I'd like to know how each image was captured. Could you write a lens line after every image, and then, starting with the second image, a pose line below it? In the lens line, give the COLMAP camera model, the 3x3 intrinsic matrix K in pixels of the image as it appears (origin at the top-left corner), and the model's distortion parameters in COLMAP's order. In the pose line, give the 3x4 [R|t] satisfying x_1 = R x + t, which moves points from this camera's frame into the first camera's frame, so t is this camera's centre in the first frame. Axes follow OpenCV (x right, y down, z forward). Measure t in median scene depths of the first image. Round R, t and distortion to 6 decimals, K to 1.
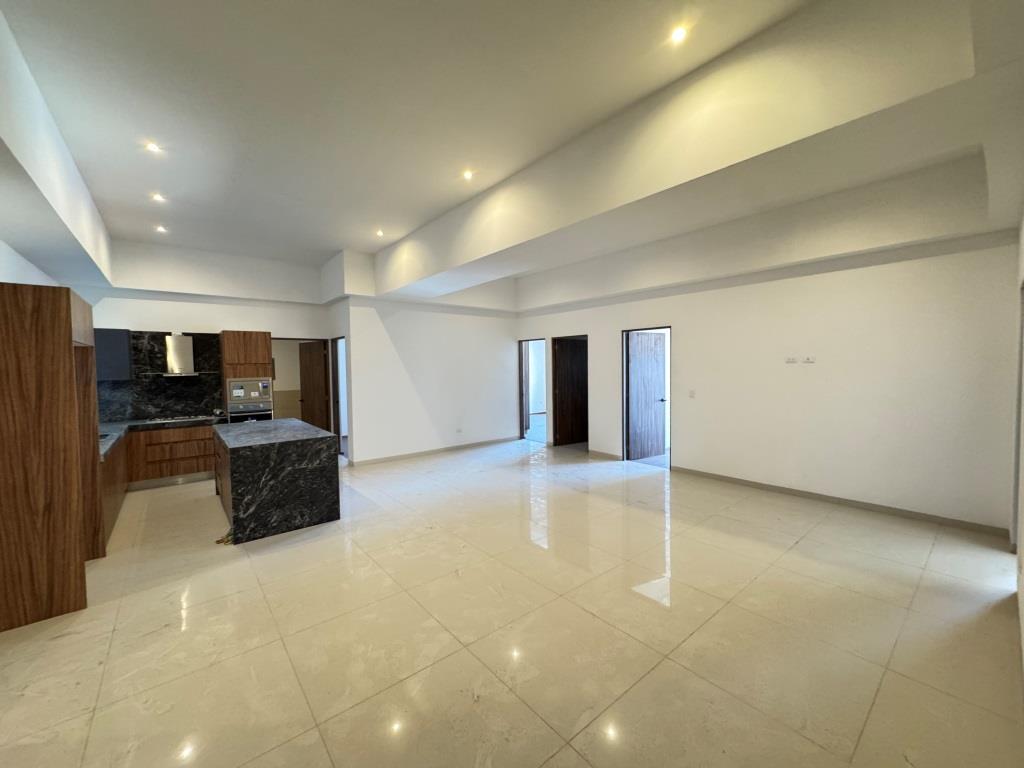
lens RADIAL K [[407.8, 0, 511.4], [0, 407.8, 381.9], [0, 0, 1]] dist [-0.001560, -0.000025]
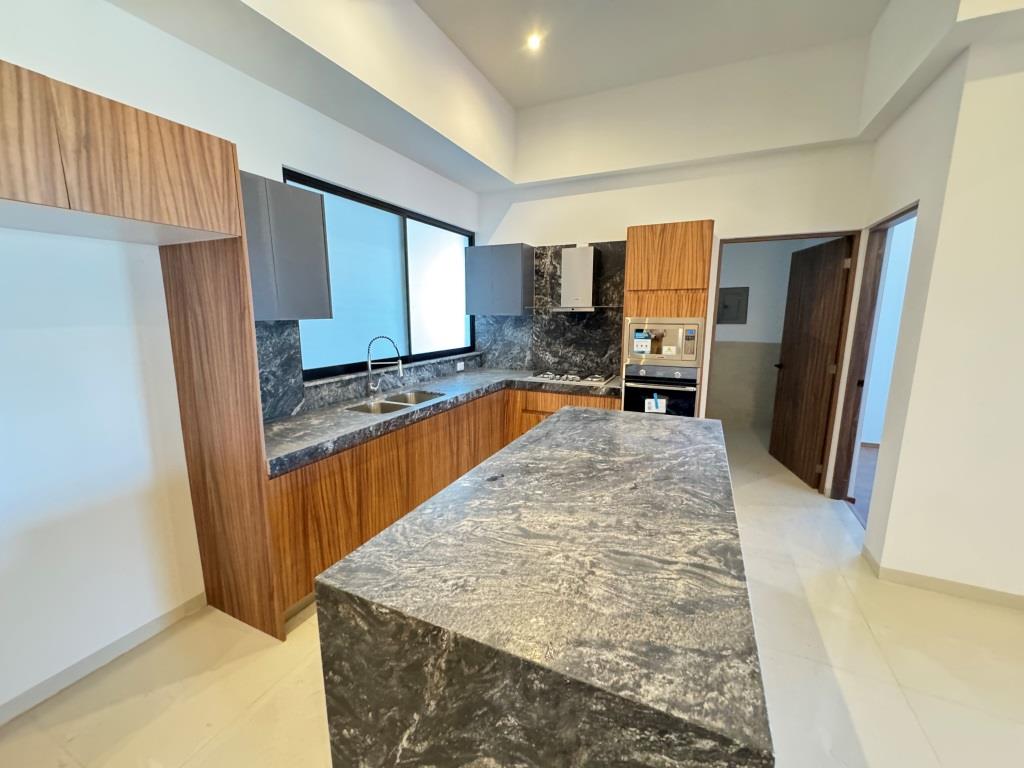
lens RADIAL K [[407.8, 0, 511.4], [0, 407.8, 381.9], [0, 0, 1]] dist [-0.001560, -0.000025]
pose [[0.428107, 0.168118, -0.887953, -0.262980], [-0.040424, 0.985123, 0.167026, -0.009012], [0.902824, -0.035611, 0.428534, 0.625713]]
